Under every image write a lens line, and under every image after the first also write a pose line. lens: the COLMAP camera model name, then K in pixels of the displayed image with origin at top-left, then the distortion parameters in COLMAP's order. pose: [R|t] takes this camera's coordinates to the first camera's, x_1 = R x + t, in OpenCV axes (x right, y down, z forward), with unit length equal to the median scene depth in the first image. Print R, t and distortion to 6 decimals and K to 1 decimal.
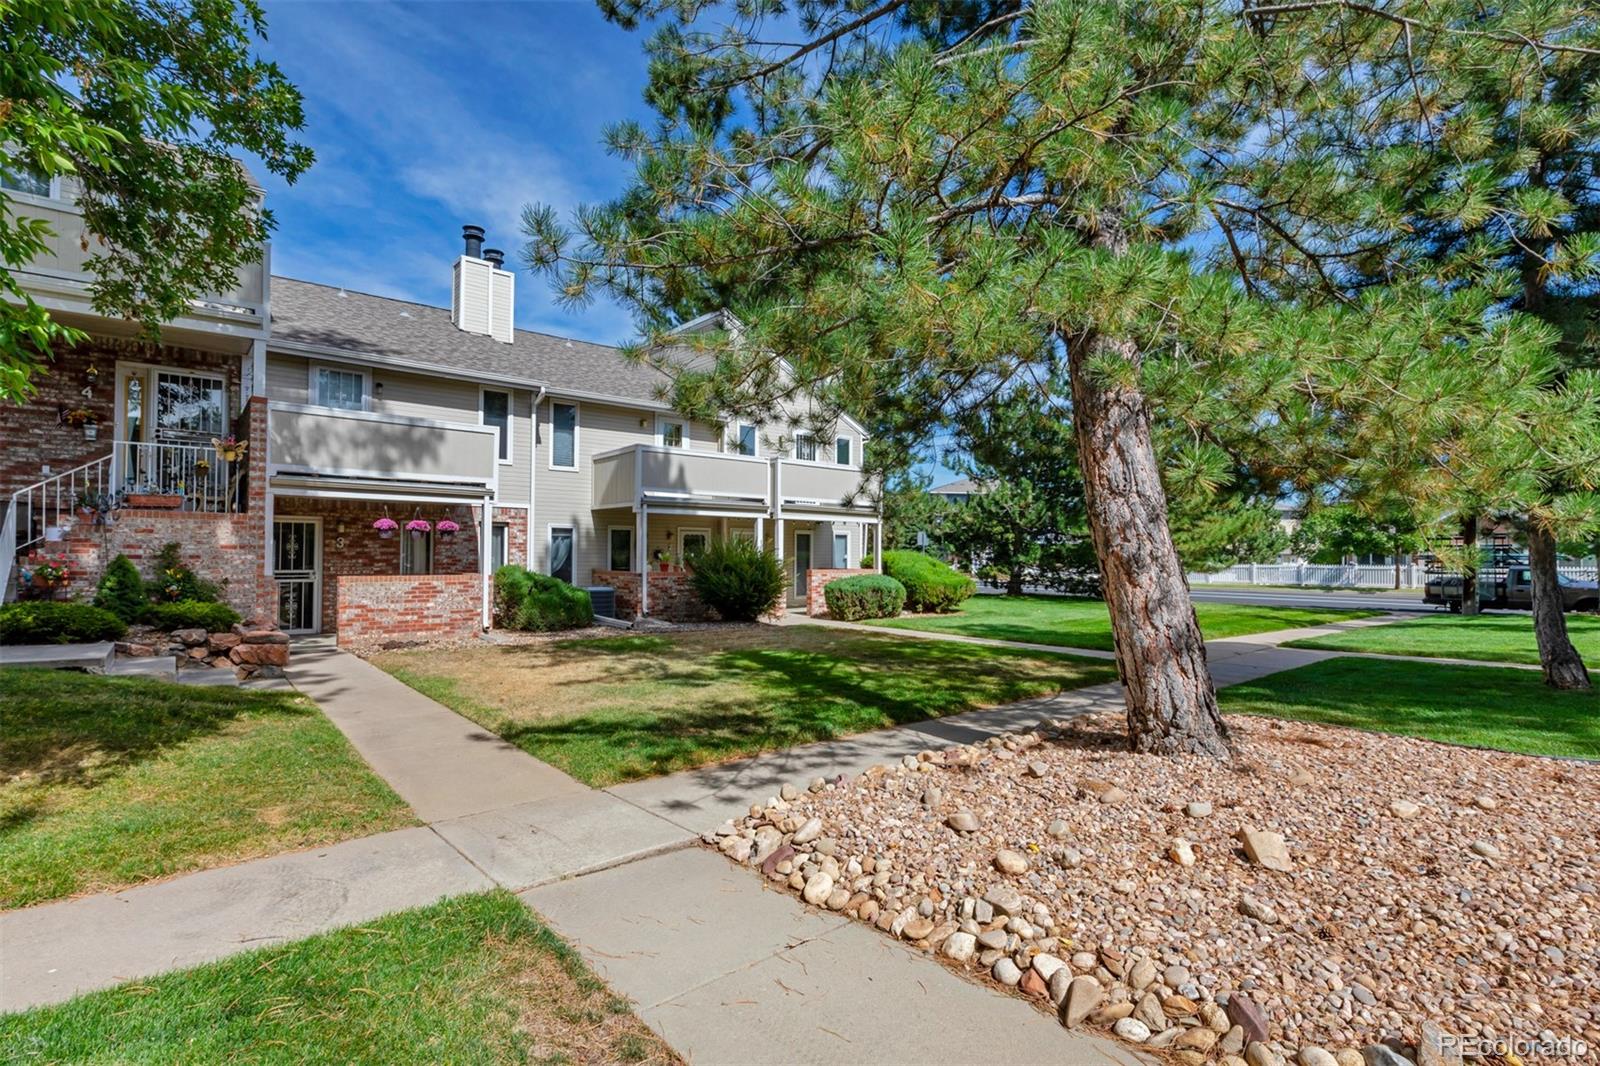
lens RADIAL K [[804.5, 0, 800.0], [0, 804.5, 533.0], [0, 0, 1]] dist [0.000305, 0.000015]
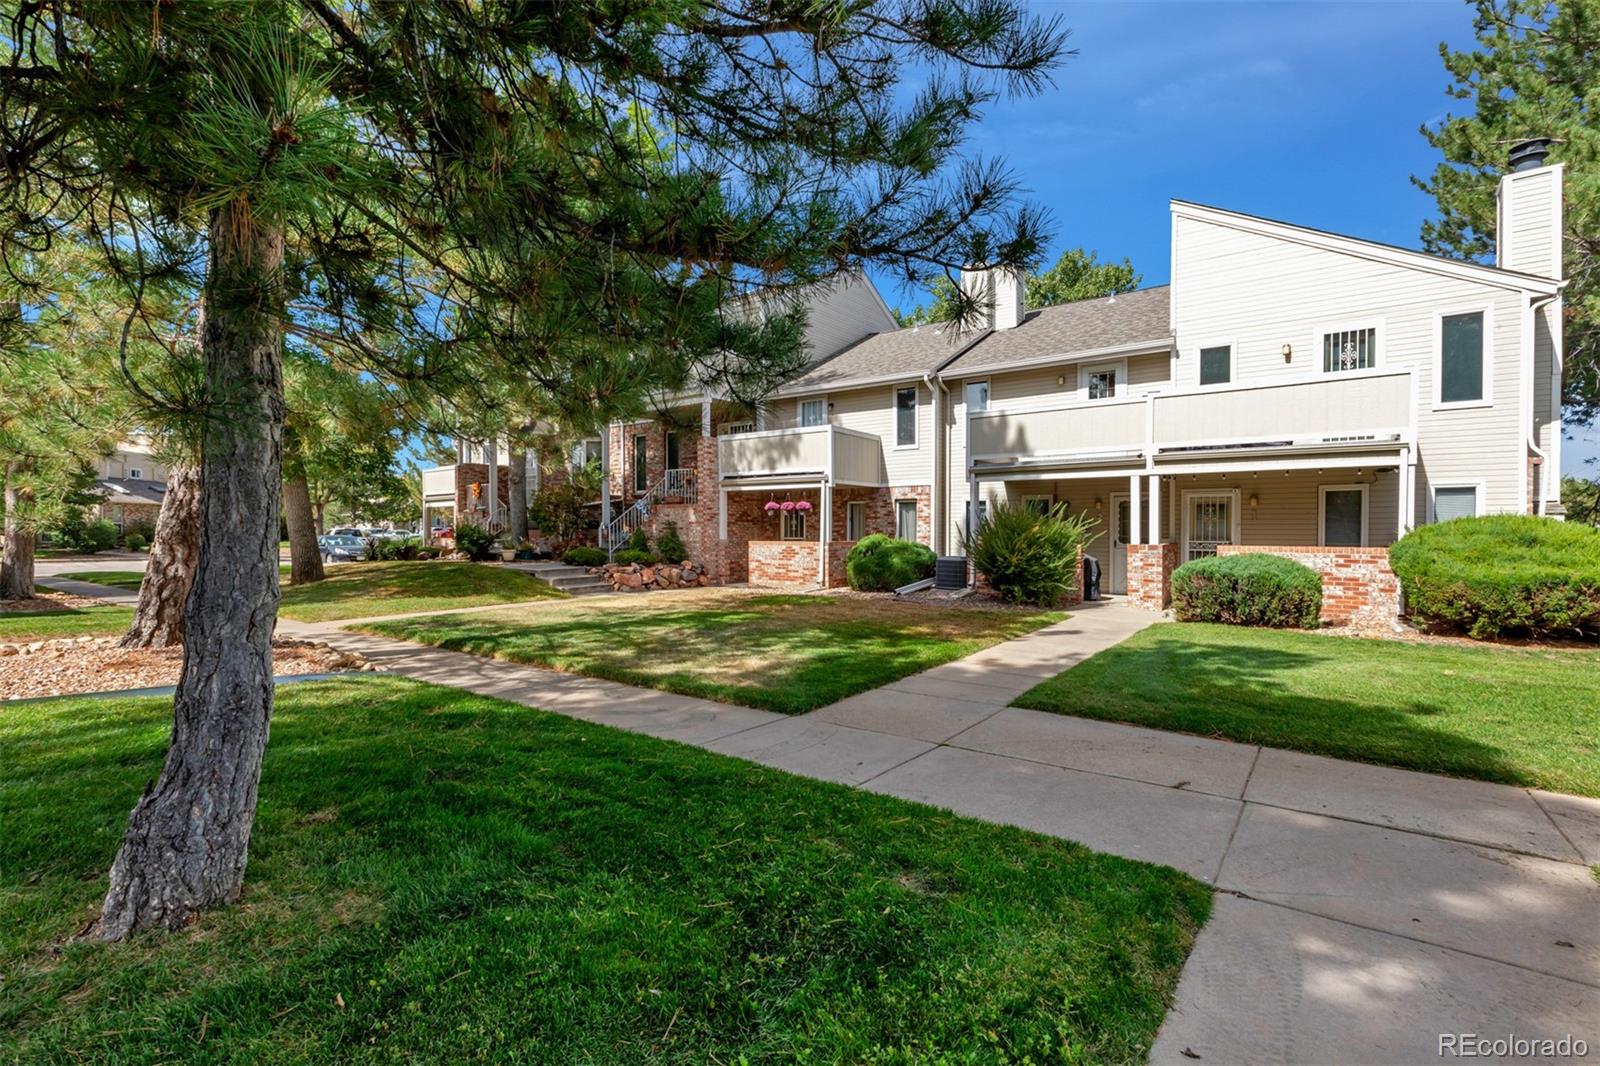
lens RADIAL K [[729.9, 0, 800.0], [0, 729.9, 533.0], [0, 0, 1]] dist [0.001407, 0.000188]
pose [[0.222172, 0.001632, -0.975006, 0.684829], [0.028506, 0.999560, 0.008169, 0.025403], [0.974591, -0.029608, 0.222028, 0.671385]]
